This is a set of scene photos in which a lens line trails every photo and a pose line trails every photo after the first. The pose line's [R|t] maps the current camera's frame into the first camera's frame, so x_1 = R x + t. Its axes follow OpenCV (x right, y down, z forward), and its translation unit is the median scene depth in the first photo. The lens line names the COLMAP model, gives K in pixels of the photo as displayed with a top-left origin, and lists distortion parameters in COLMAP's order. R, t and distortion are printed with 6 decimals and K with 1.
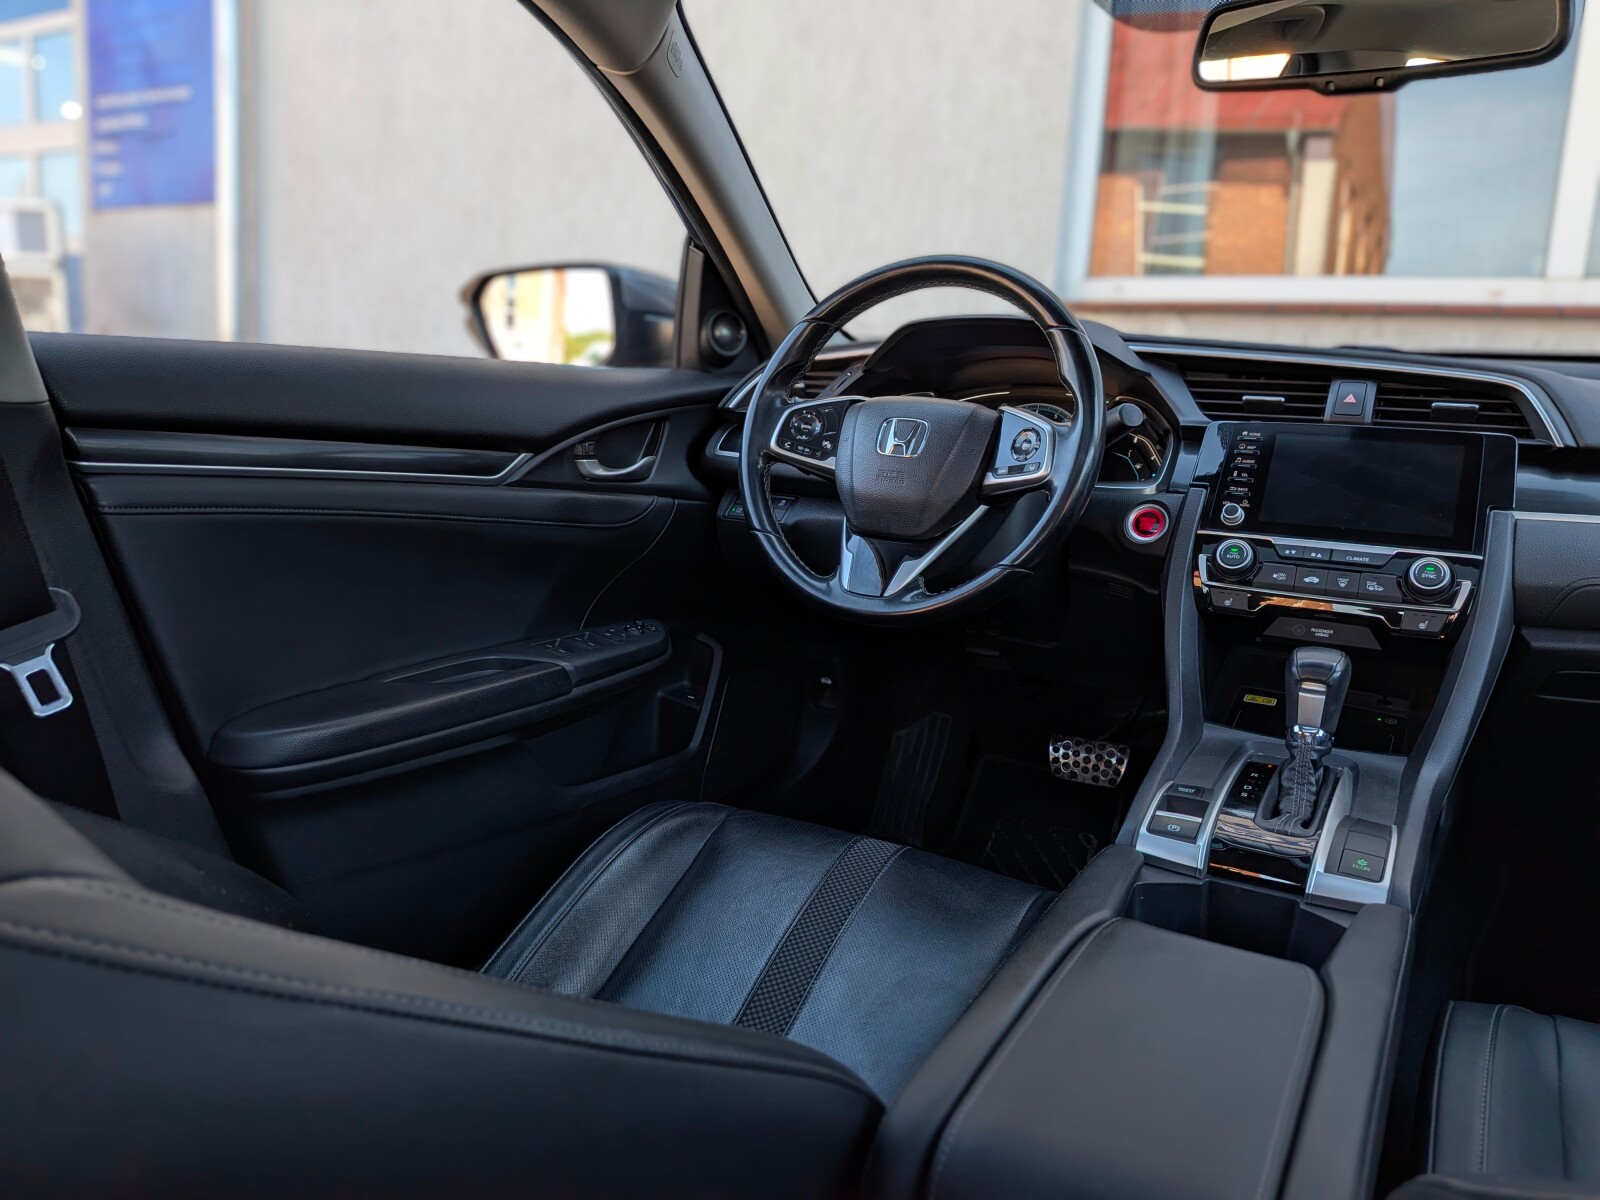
lens RADIAL K [[1152.5, 0, 806.1], [0, 1152.5, 599.0], [0, 0, 1]] dist [0.057203, -0.108550]
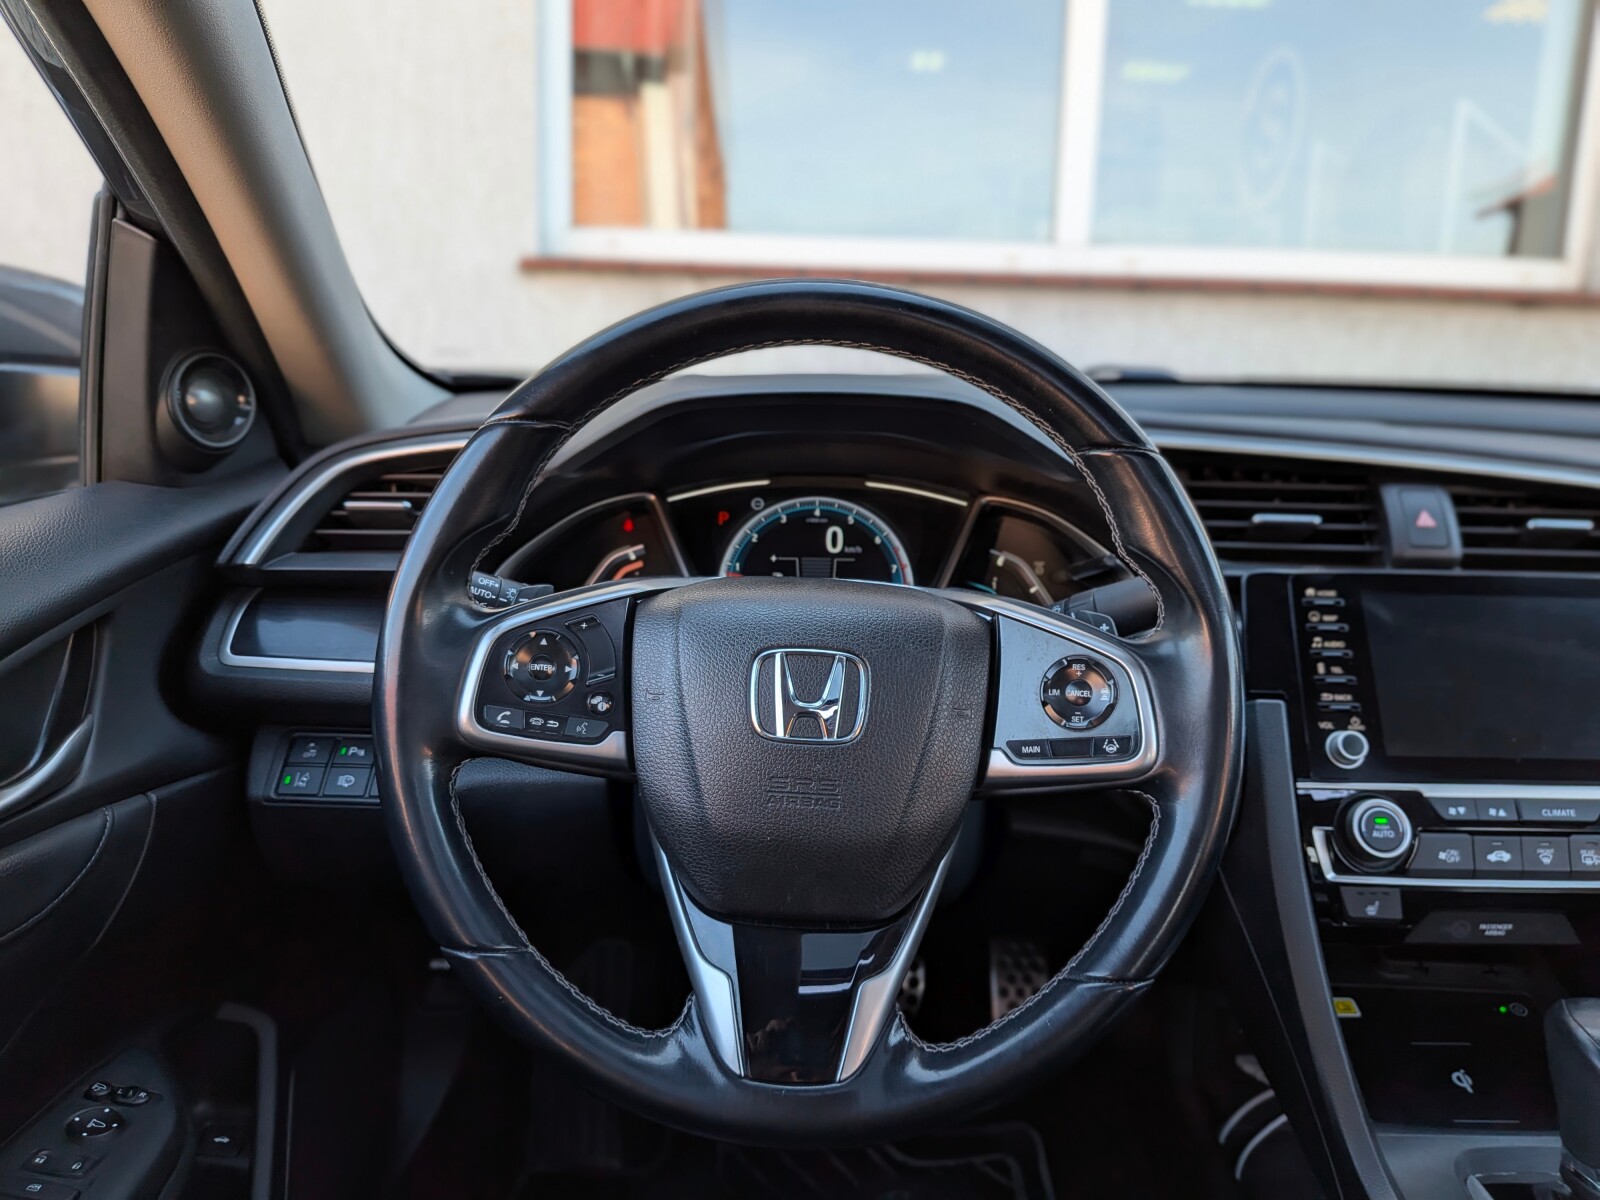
lens RADIAL K [[1152.5, 0, 808.9], [0, 1152.5, 588.2], [0, 0, 1]] dist [0.057203, -0.108550]
pose [[0.862687, -0.126236, 0.489730, -0.131880], [0.100999, 0.991844, 0.077749, -0.220181], [-0.495550, -0.017610, 0.868401, 0.626018]]
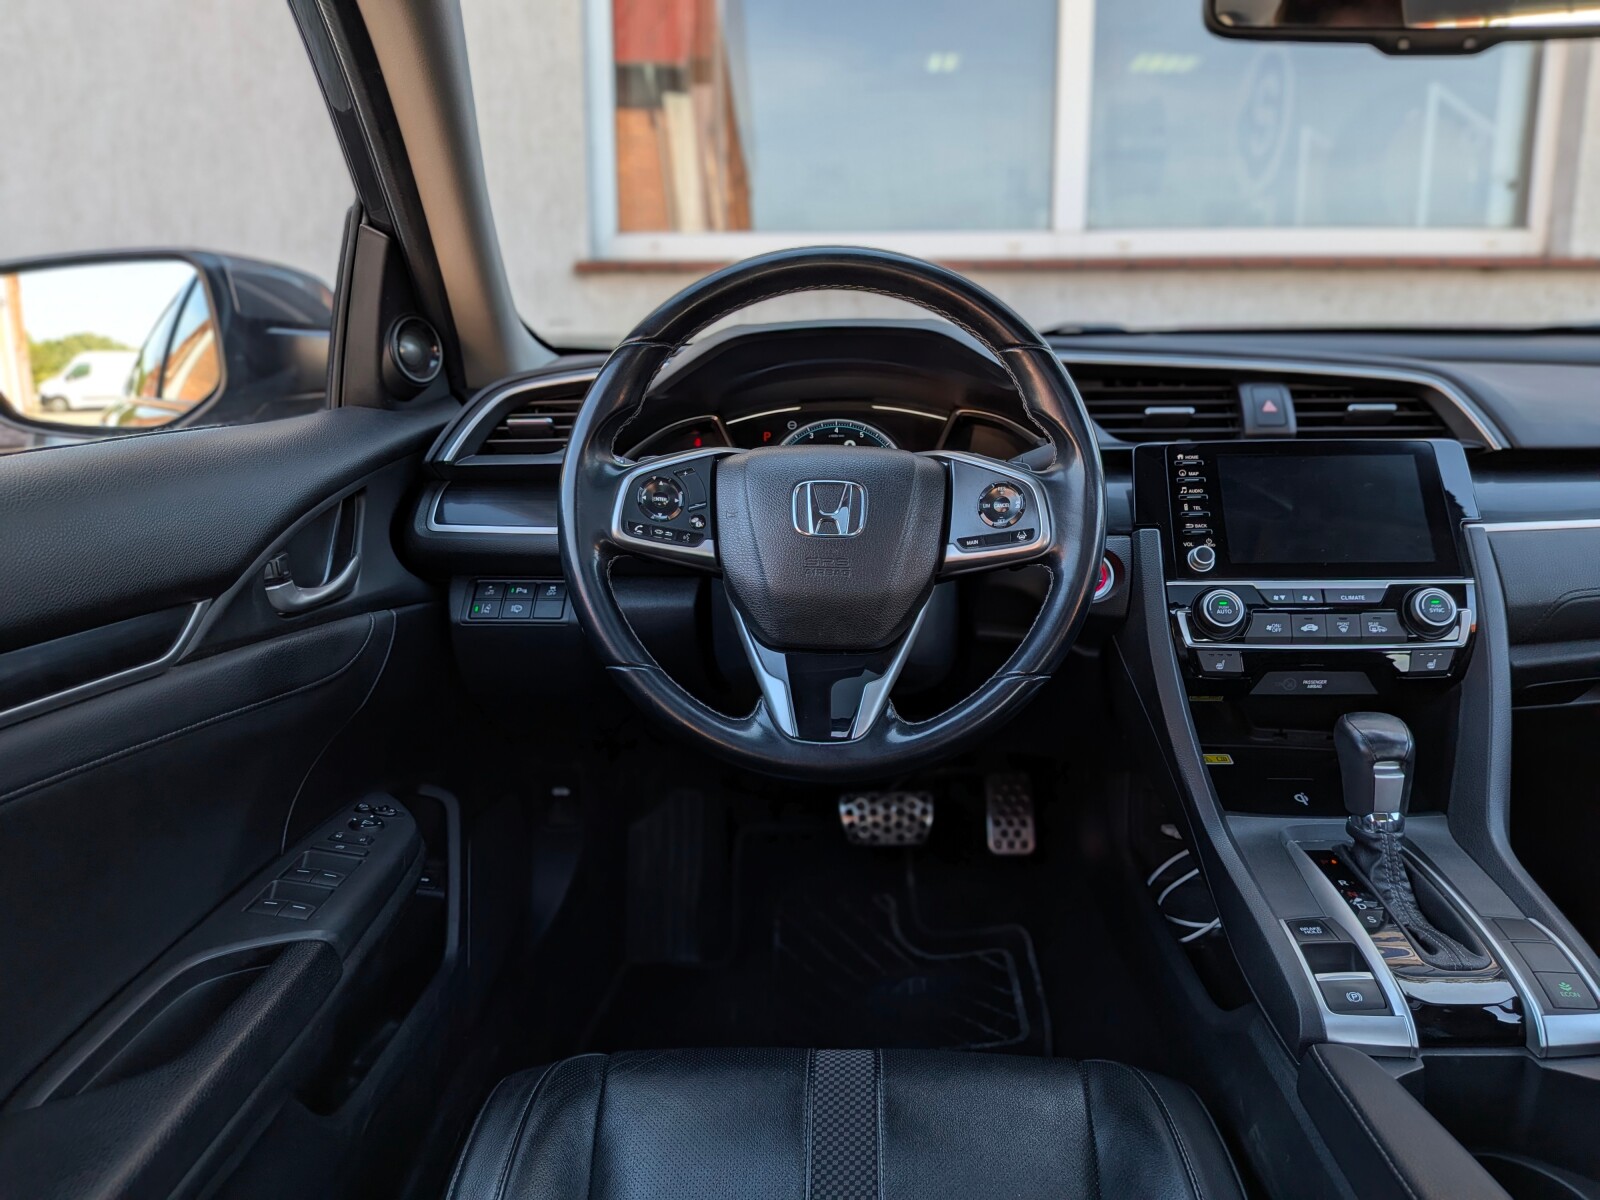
lens RADIAL K [[1152.5, 0, 794.9], [0, 1152.5, 587.5], [0, 0, 1]] dist [0.057203, -0.108550]
pose [[0.878342, -0.148217, 0.454475, -0.269093], [0.130270, 0.988950, 0.070759, -0.147544], [-0.459941, -0.002946, 0.887944, 0.388366]]
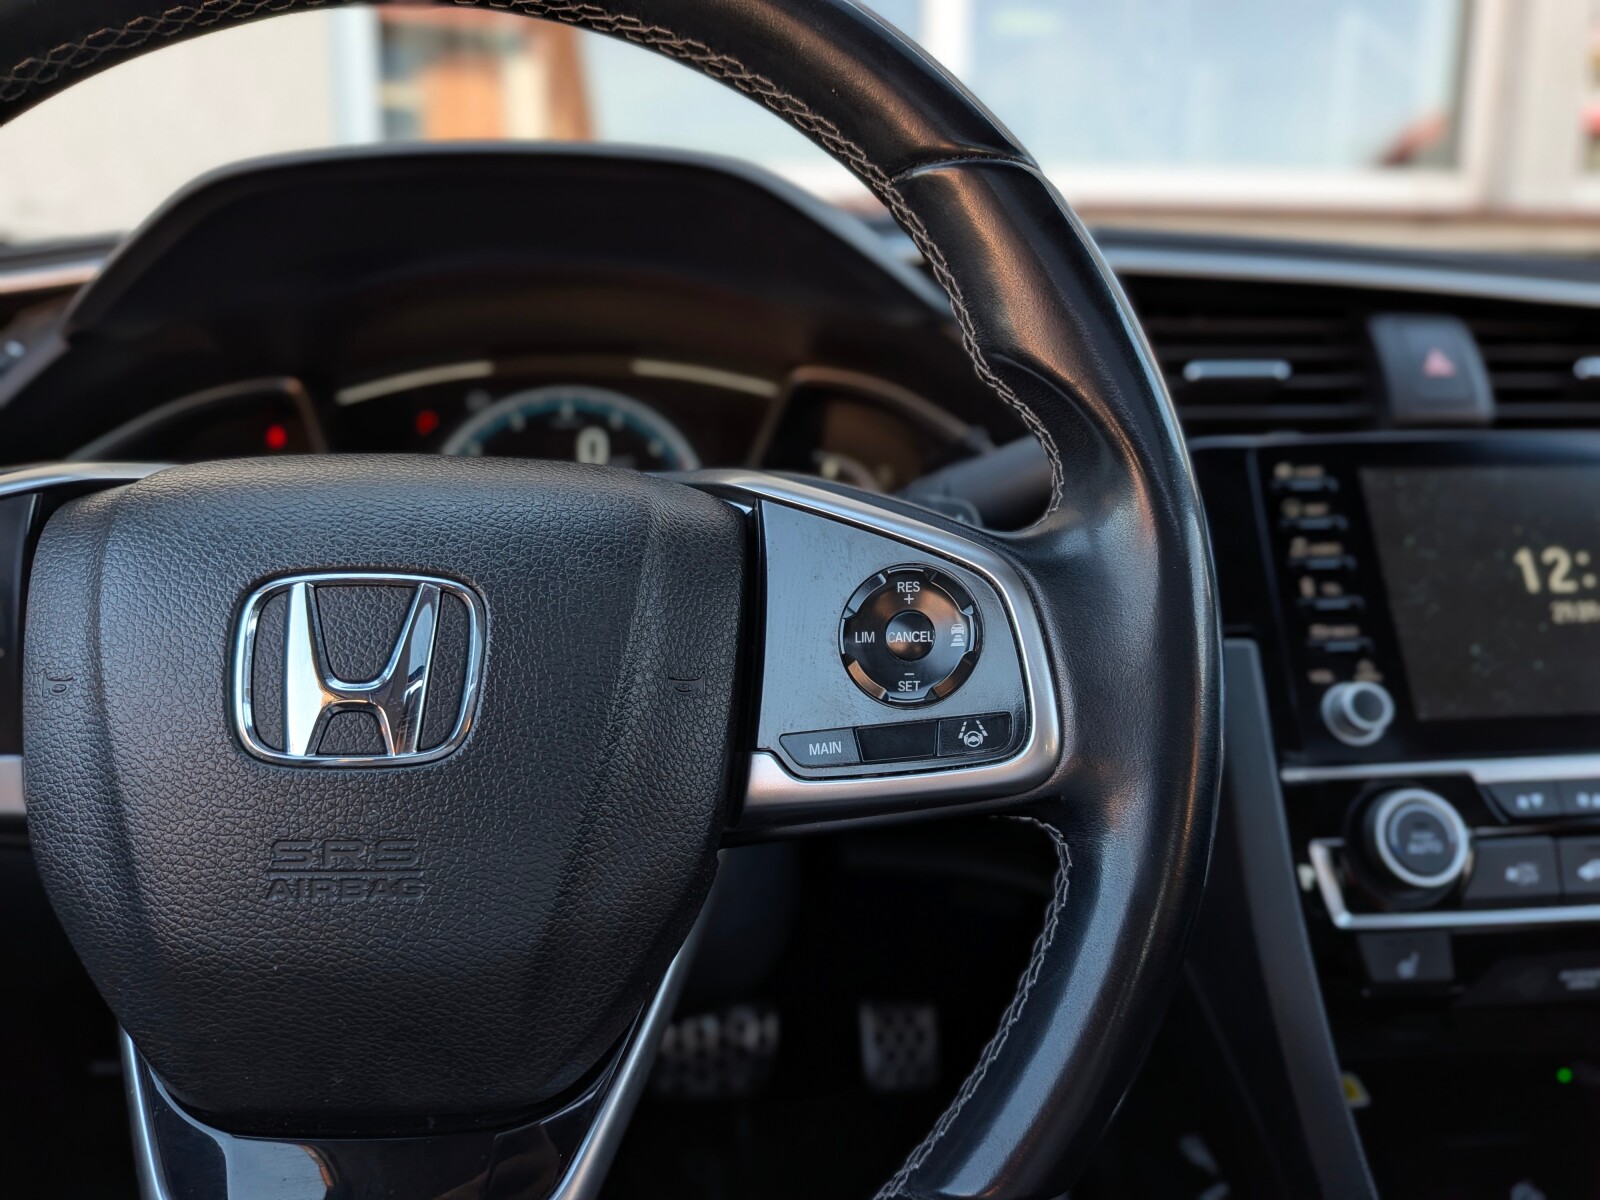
lens RADIAL K [[1152.5, 0, 785.8], [0, 1152.5, 600.7], [0, 0, 1]] dist [0.057203, -0.108550]
pose [[0.820913, -0.176956, 0.542945, 0.033789], [0.138598, 0.984088, 0.111177, -0.168687], [-0.553979, -0.016015, 0.832376, 0.789409]]
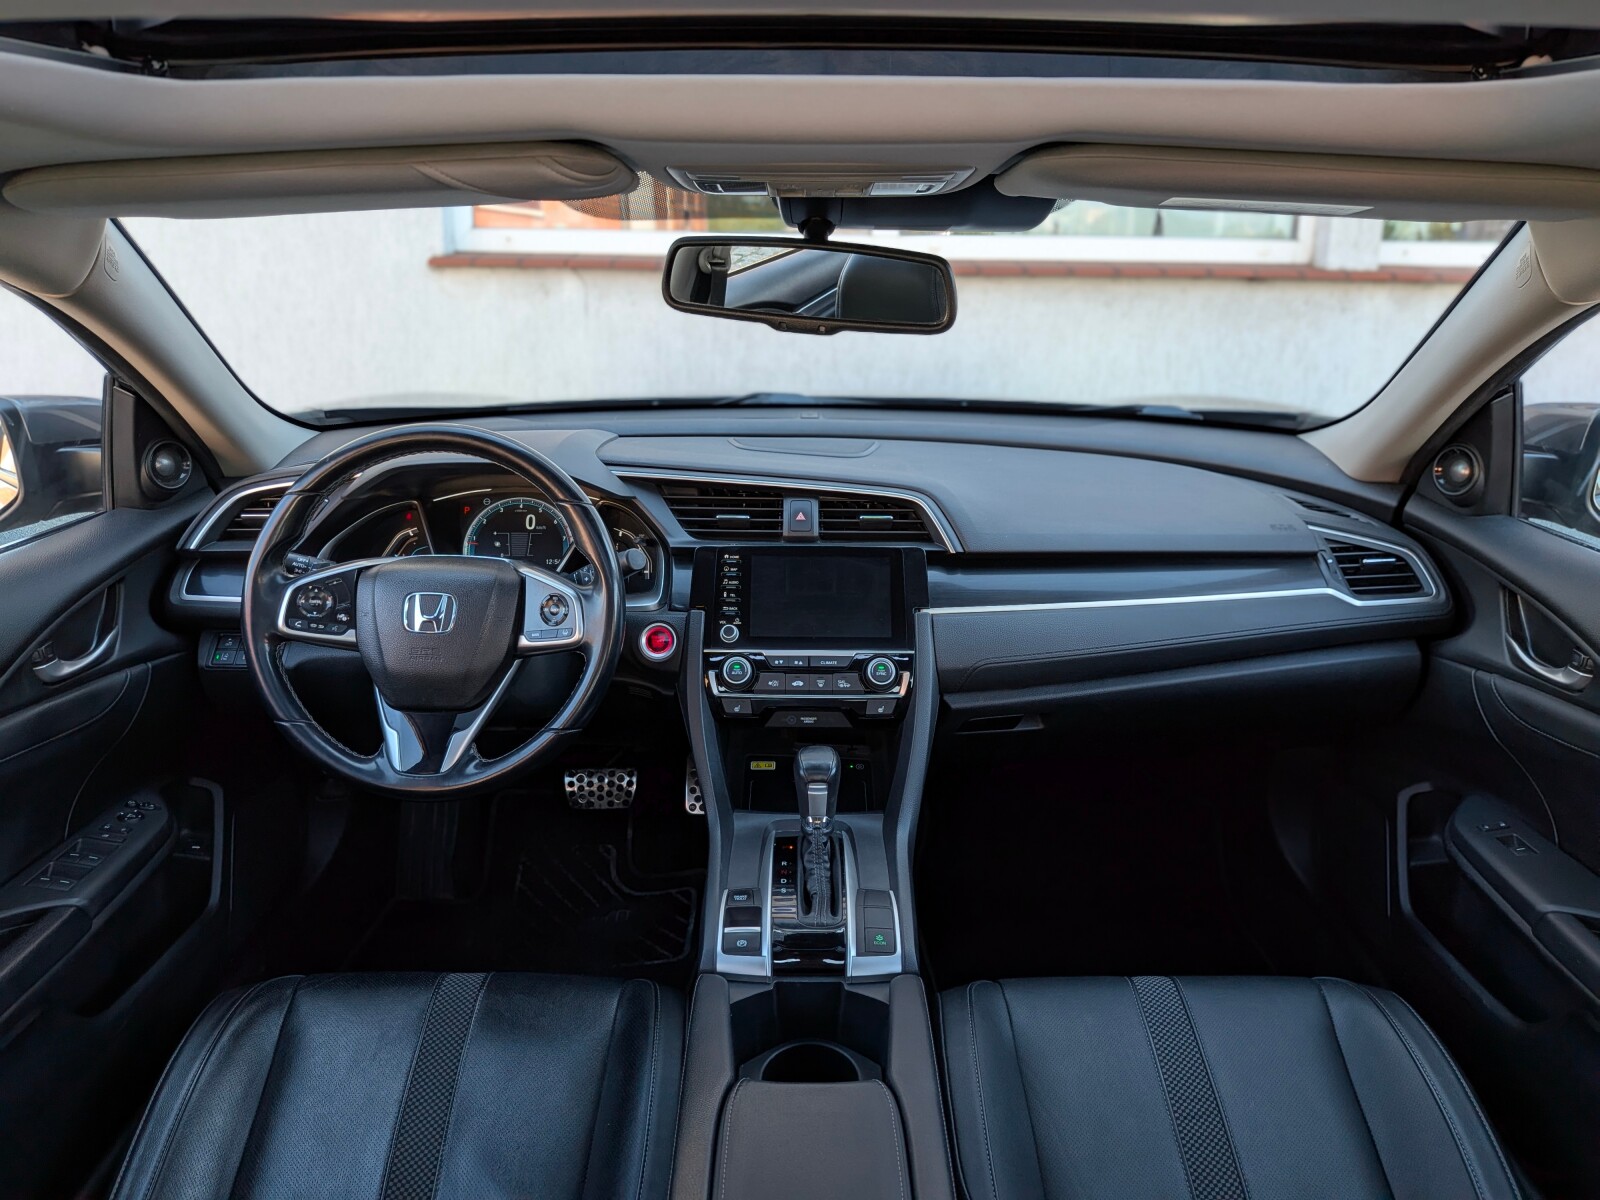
lens RADIAL K [[1152.5, 0, 806.4], [0, 1152.5, 583.5], [0, 0, 1]] dist [0.057203, -0.108550]
pose [[0.862222, -0.174779, 0.475422, -0.114836], [0.115115, 0.981637, 0.152107, -0.289318], [-0.493277, -0.076421, 0.866509, -0.056898]]
